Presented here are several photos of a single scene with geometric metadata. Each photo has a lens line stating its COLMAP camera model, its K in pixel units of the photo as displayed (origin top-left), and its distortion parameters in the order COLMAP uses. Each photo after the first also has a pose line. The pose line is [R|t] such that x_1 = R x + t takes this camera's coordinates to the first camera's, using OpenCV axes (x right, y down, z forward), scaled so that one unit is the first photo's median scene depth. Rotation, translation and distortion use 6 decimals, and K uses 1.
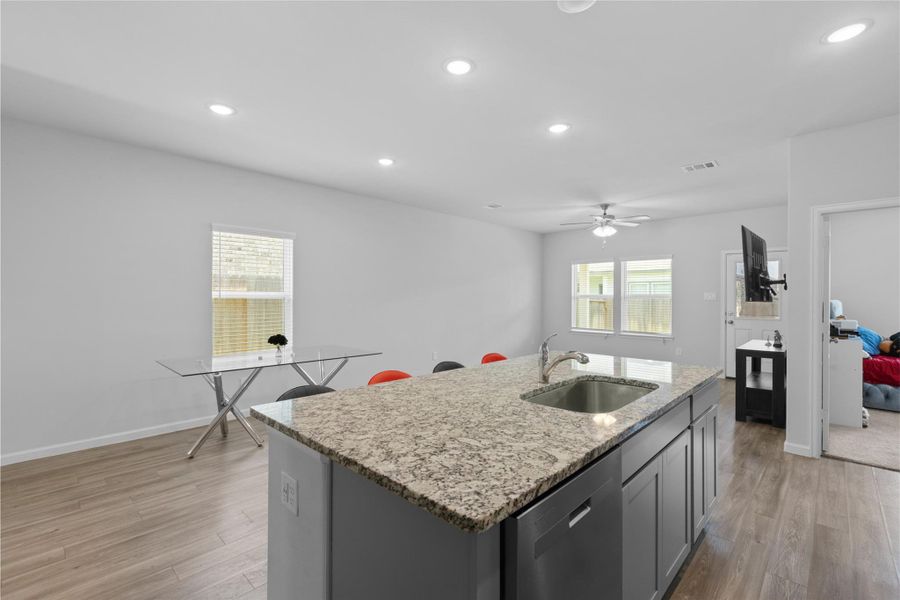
lens RADIAL K [[401.1, 0, 445.6], [0, 401.1, 300.5], [0, 0, 1]] dist [-0.001189, -0.000310]
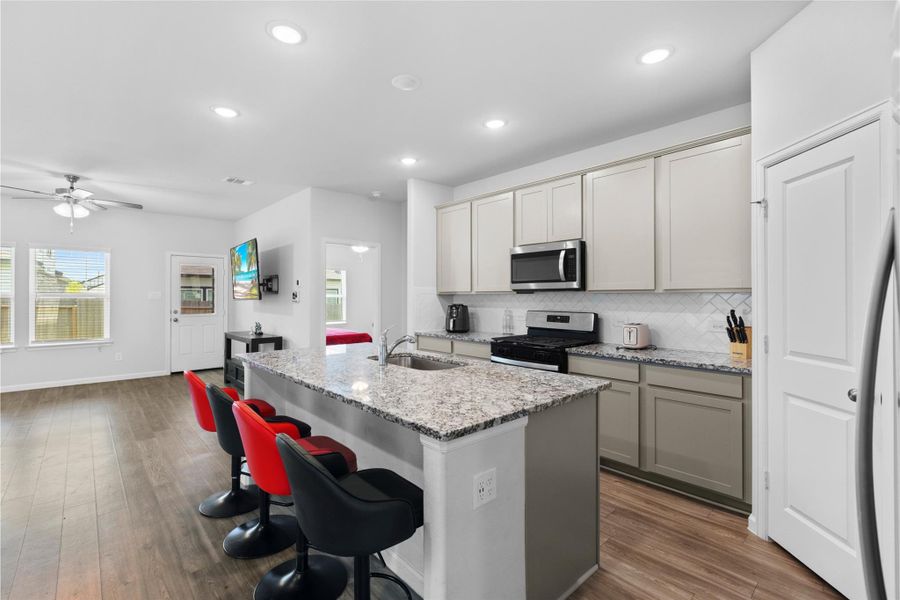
lens RADIAL K [[403.7, 0, 450.0], [0, 403.7, 295.4], [0, 0, 1]] dist [0.000165, -0.000018]
pose [[0.055900, 0.001752, 0.998435, -0.487228], [0.006313, 0.999978, -0.002108, -0.006533], [-0.998416, 0.006421, 0.055888, 0.344684]]
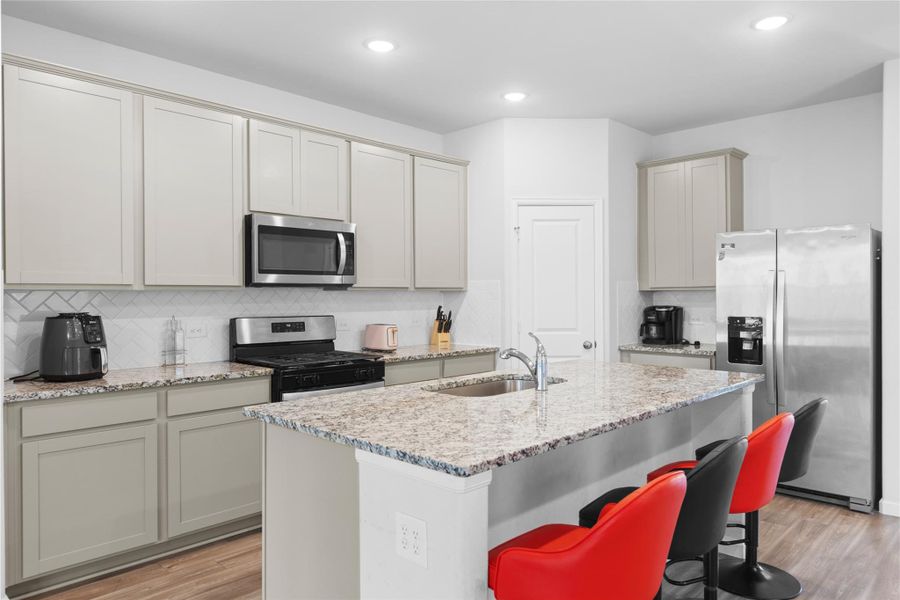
lens RADIAL K [[603.4, 0, 450.0], [0, 603.4, 300.0], [0, 0, 1]] dist [-0.002157, -0.002822]
pose [[-0.999967, 0.001954, -0.007928, 0.212586], [0.001844, 0.999903, 0.013841, -0.008893], [0.007954, 0.013826, -0.999873, 1.115657]]
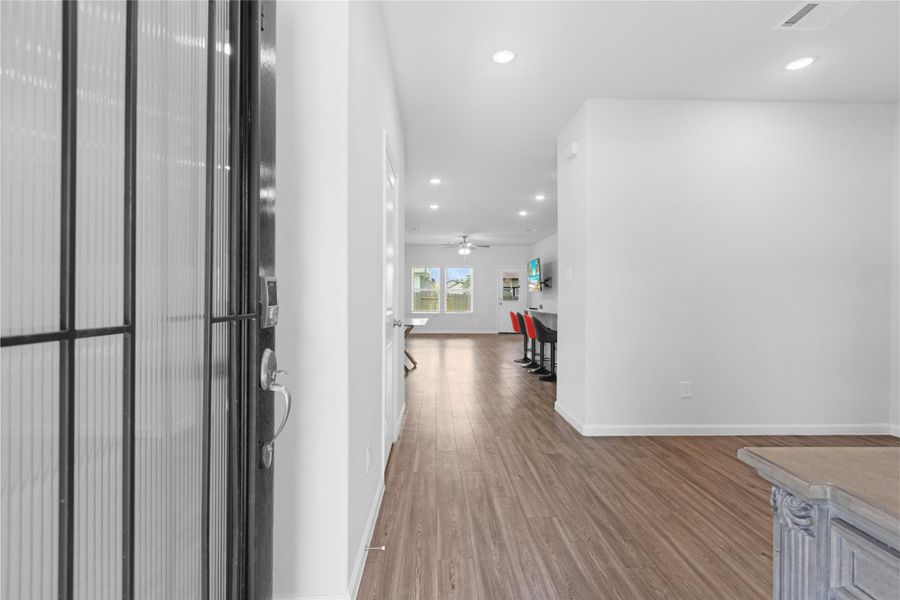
lens RADIAL K [[402.0, 0, 447.2], [0, 402.0, 295.4], [0, 0, 1]] dist [0.000118, -0.000070]
pose [[0.691827, 0.005210, 0.722045, -1.339877], [0.000608, 0.999969, -0.007798, 0.046606], [-0.722063, 0.005834, 0.691803, -0.226271]]
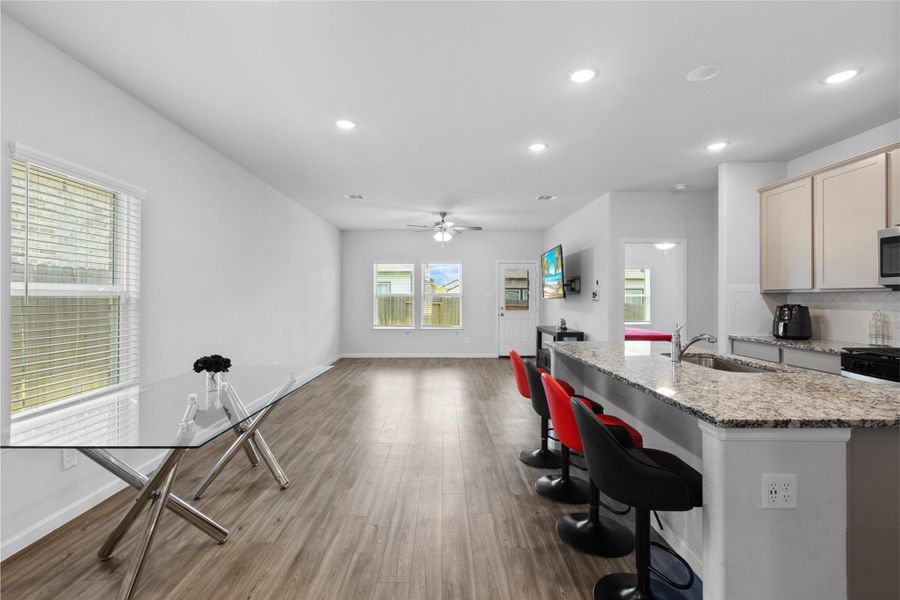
lens RADIAL K [[402.0, 0, 447.2], [0, 402.0, 295.4], [0, 0, 1]] dist [0.000118, -0.000070]
pose [[0.706664, 0.002333, 0.707545, -0.565991], [0.003671, 0.999969, -0.006963, -0.001681], [-0.707539, 0.007518, 0.706634, 0.293455]]
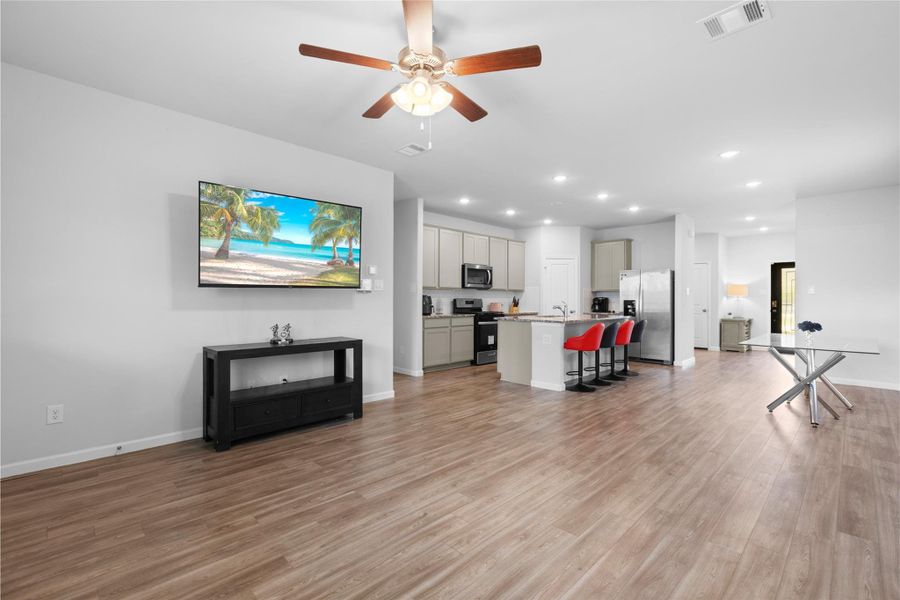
lens RADIAL K [[402.0, 0, 447.2], [0, 402.0, 295.4], [0, 0, 1]] dist [0.000118, -0.000070]
pose [[-0.999805, -0.007906, 0.018077, 0.535863], [-0.007875, 0.999967, 0.001833, 0.012309], [-0.018091, 0.001690, -0.999835, 2.013890]]
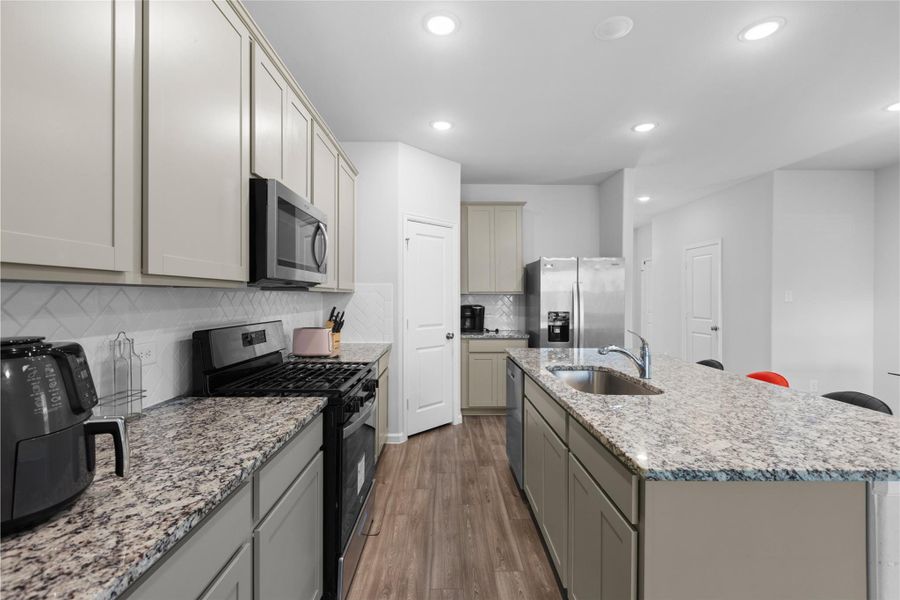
lens RADIAL K [[402.0, 0, 447.2], [0, 402.0, 295.4], [0, 0, 1]] dist [0.000118, -0.000070]
pose [[-0.706639, -0.005642, -0.707551, 0.645261], [-0.007420, 0.999972, -0.000562, -0.005602], [0.707535, 0.004853, -0.706662, 0.655510]]
